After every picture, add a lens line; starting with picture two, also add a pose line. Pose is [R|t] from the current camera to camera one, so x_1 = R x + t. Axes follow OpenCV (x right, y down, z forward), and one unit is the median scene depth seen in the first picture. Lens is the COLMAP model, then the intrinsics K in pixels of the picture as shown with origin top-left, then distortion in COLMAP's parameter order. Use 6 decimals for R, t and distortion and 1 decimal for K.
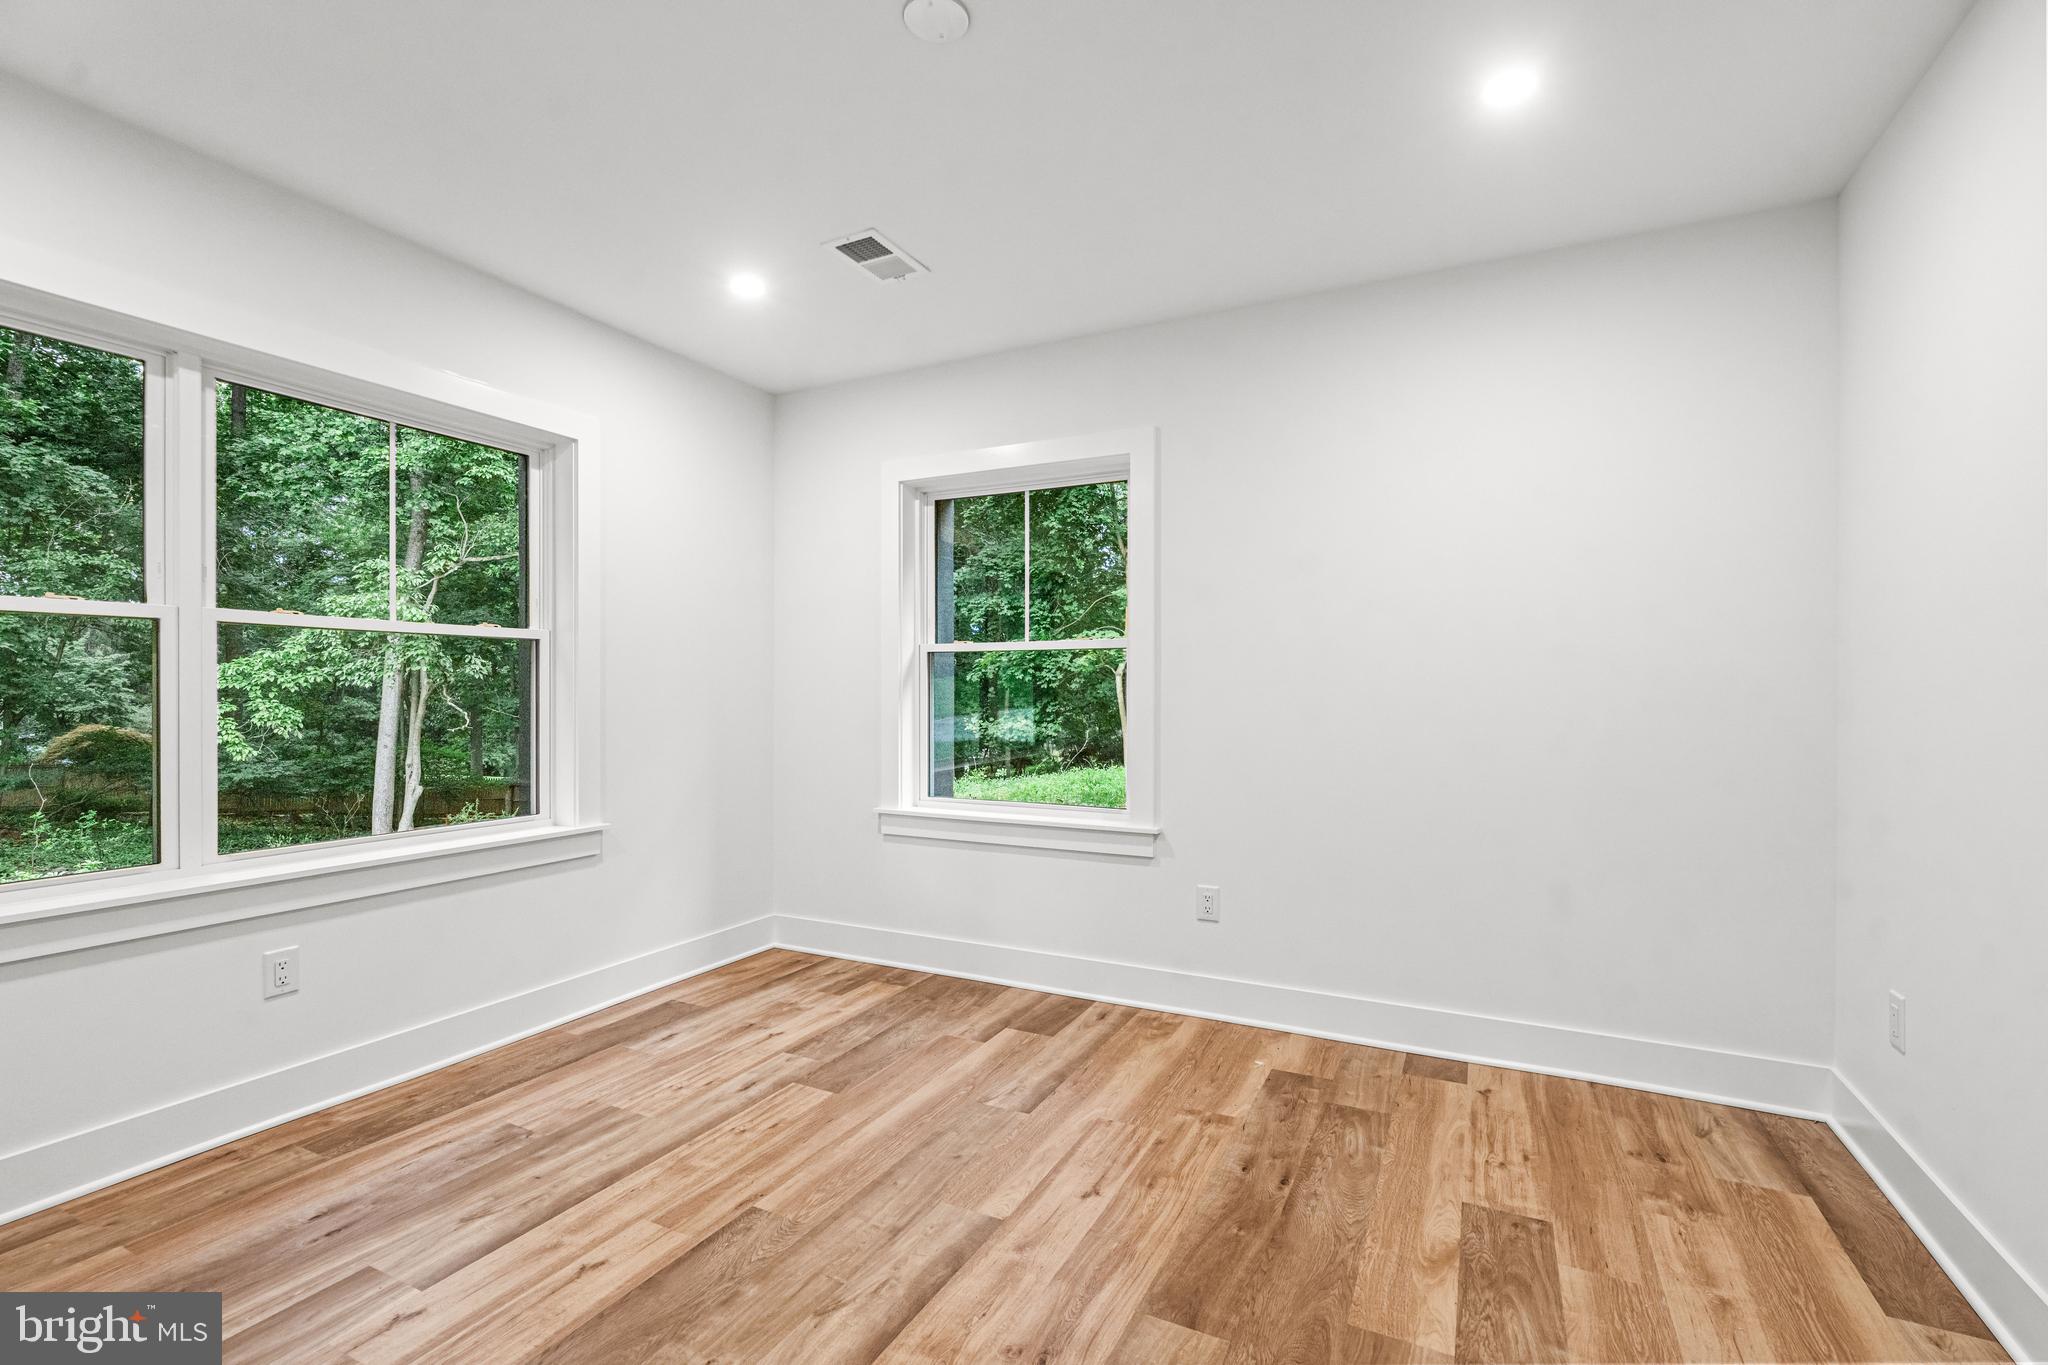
lens RADIAL K [[921.3, 0, 1017.5], [0, 921.3, 690.9], [0, 0, 1]] dist [0.001572, -0.000163]
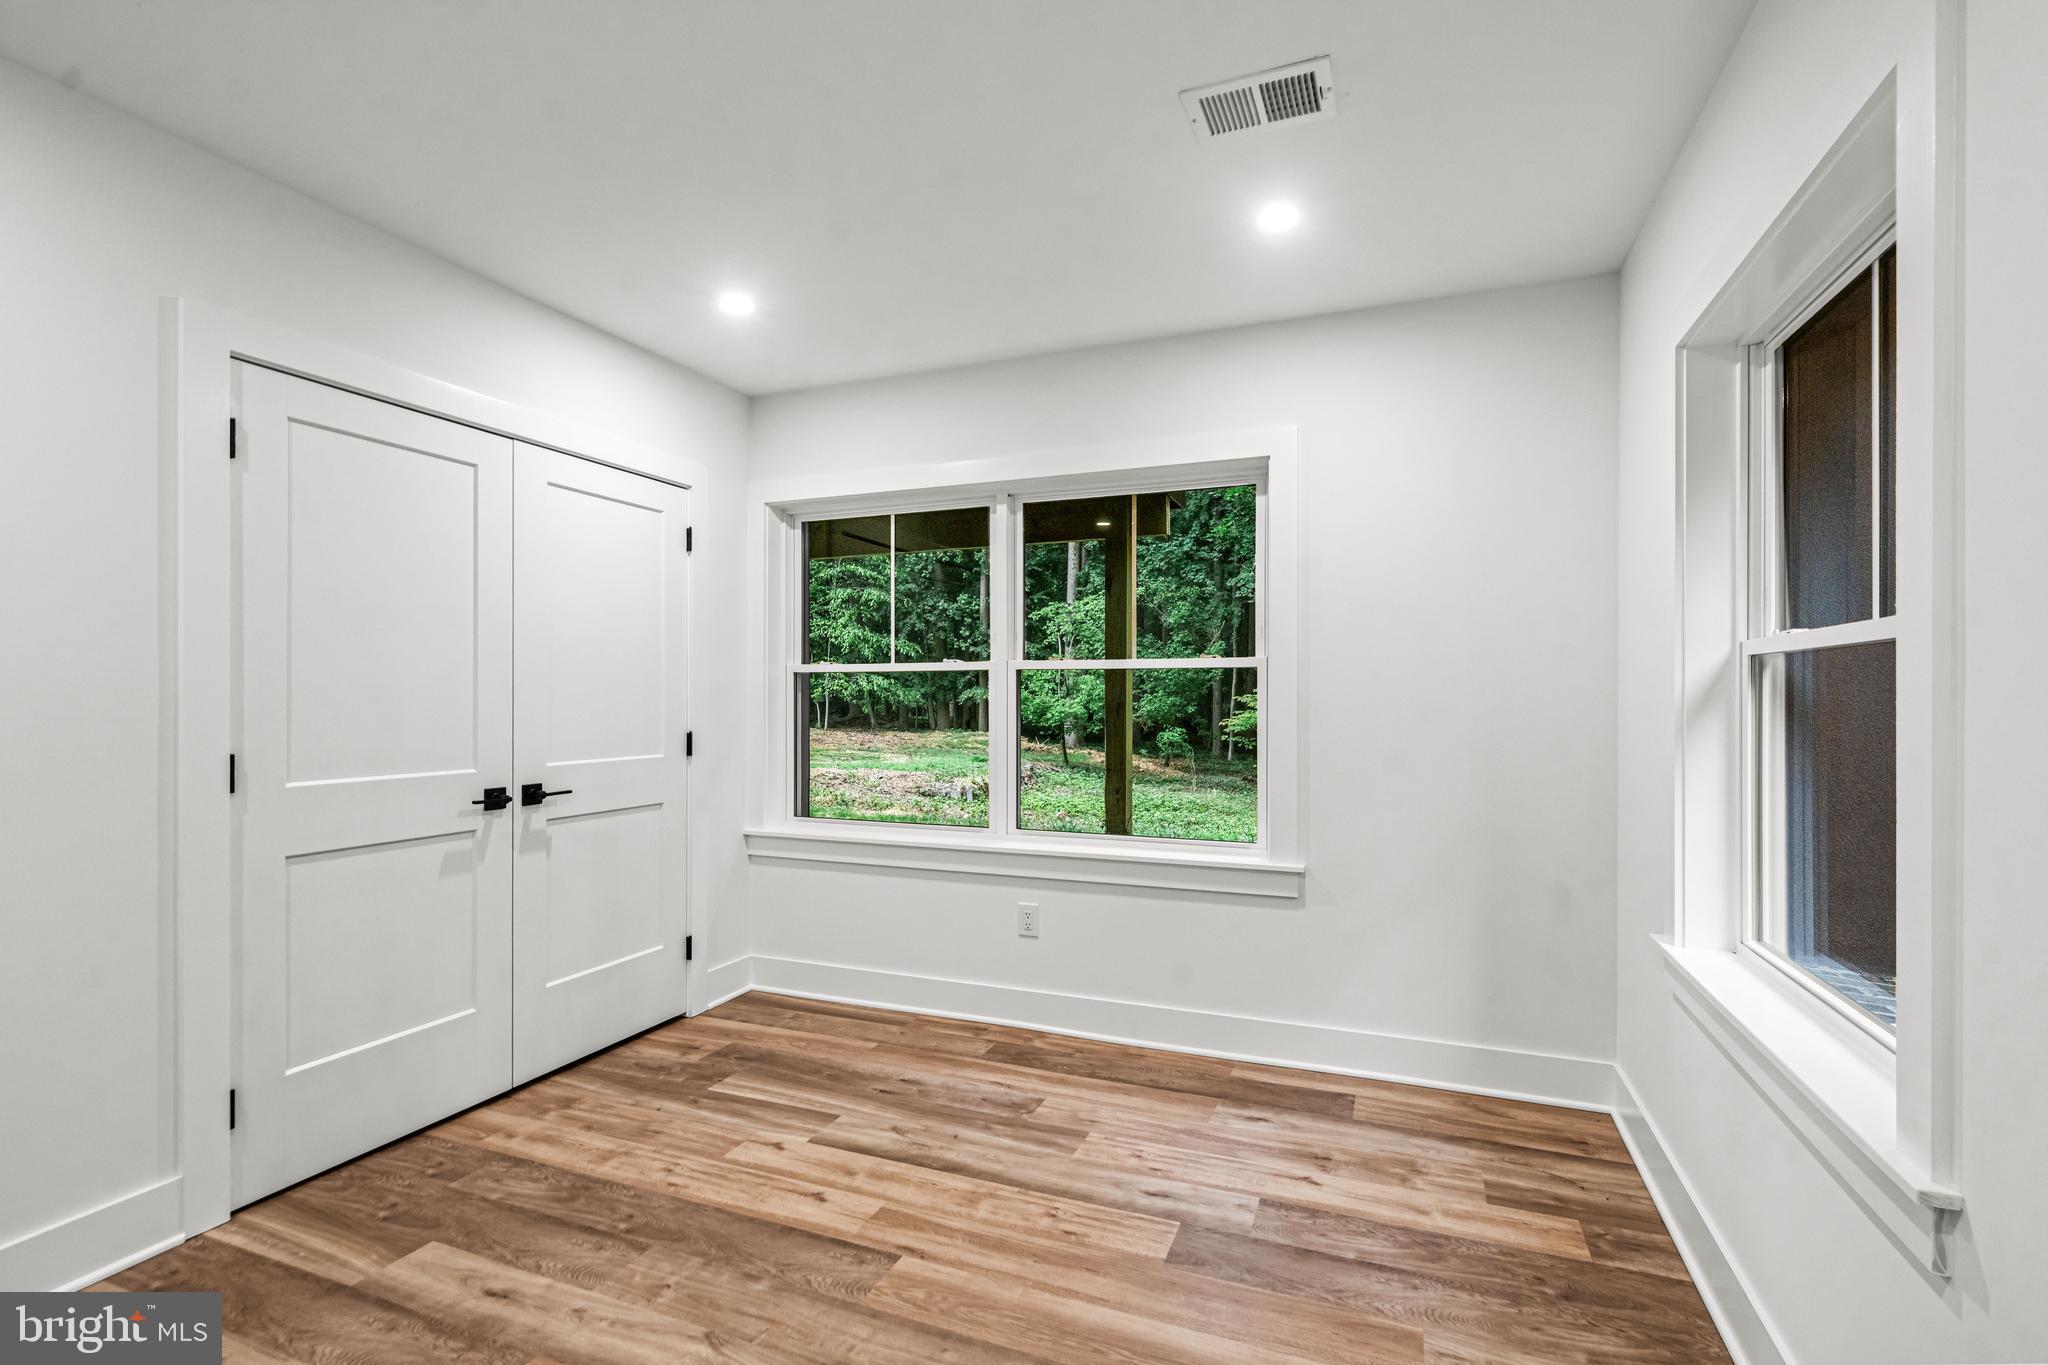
lens RADIAL K [[921.3, 0, 1017.5], [0, 921.3, 690.9], [0, 0, 1]] dist [0.001572, -0.000163]
pose [[0.087788, -0.007745, -0.996109, 0.561431], [0.000034, 0.999970, -0.007772, -0.028448], [0.996139, 0.000649, 0.087786, 0.821965]]
